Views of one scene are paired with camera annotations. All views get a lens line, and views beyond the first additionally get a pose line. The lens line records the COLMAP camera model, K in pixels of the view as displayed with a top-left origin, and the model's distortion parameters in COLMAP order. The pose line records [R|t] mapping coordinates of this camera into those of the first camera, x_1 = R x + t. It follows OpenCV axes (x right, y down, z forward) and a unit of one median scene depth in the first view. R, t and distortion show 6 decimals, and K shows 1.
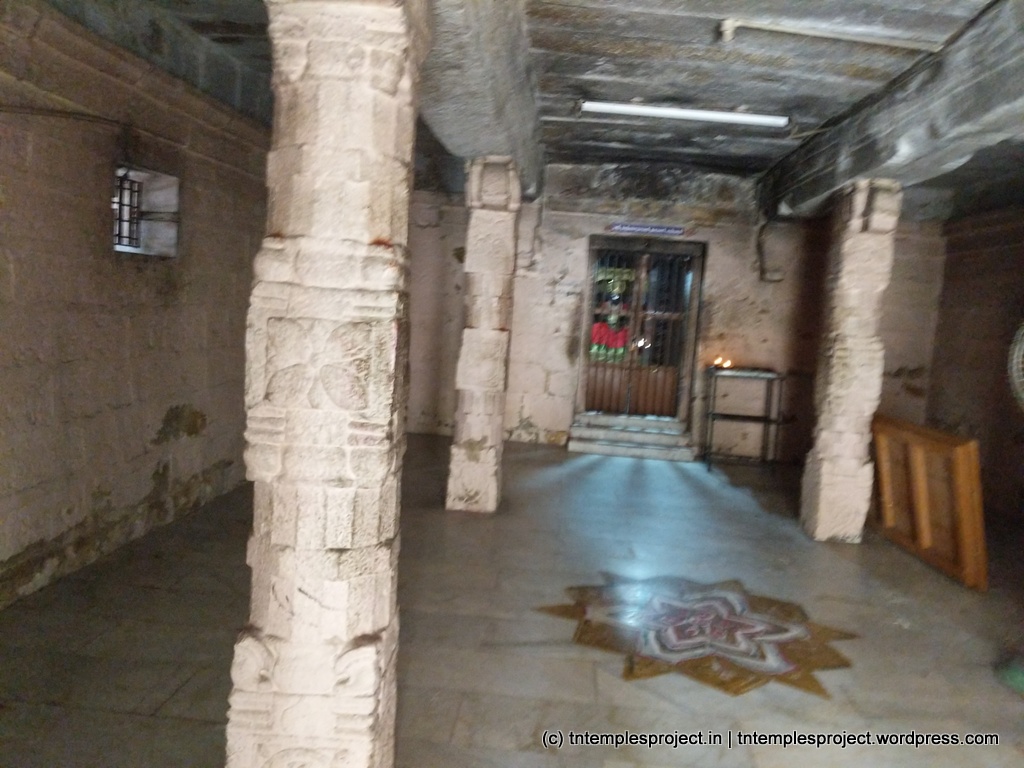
lens RADIAL K [[832.3, 0, 511.1], [0, 832.3, 389.7], [0, 0, 1]] dist [0.045924, -0.060920]
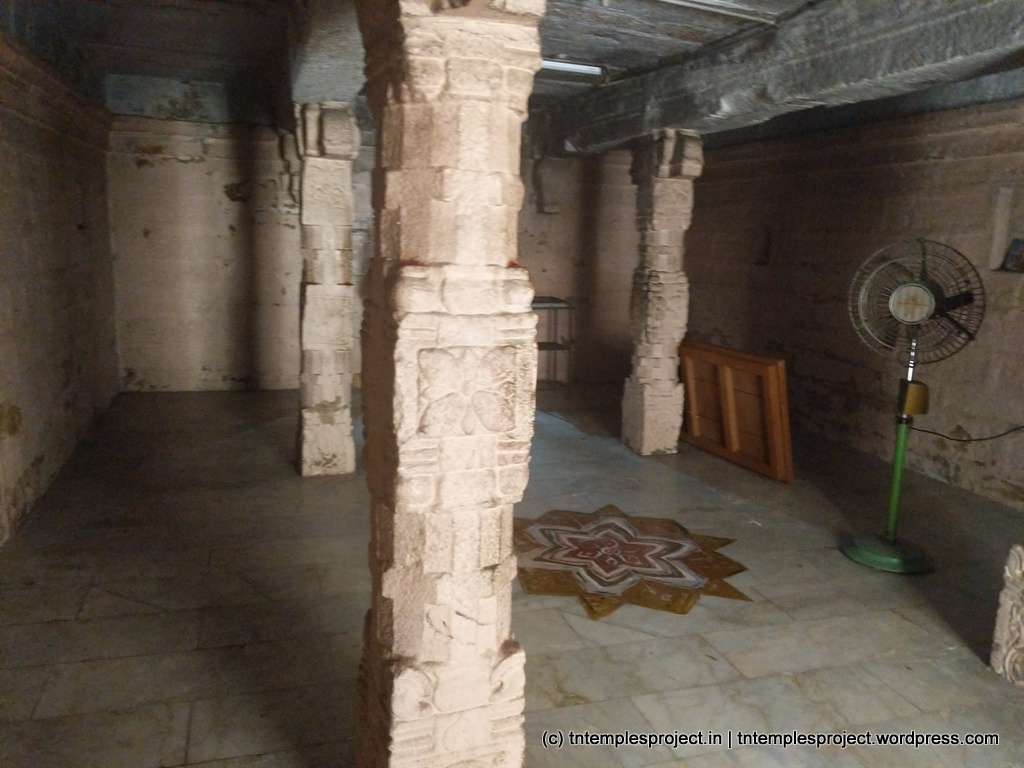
lens RADIAL K [[832.3, 0, 545.6], [0, 832.3, 388.6], [0, 0, 1]] dist [0.045924, -0.060920]
pose [[0.932917, -0.101278, 0.345556, -0.210325], [0.068915, 0.992111, 0.104721, -0.056592], [-0.353436, -0.073882, 0.932536, 0.018945]]
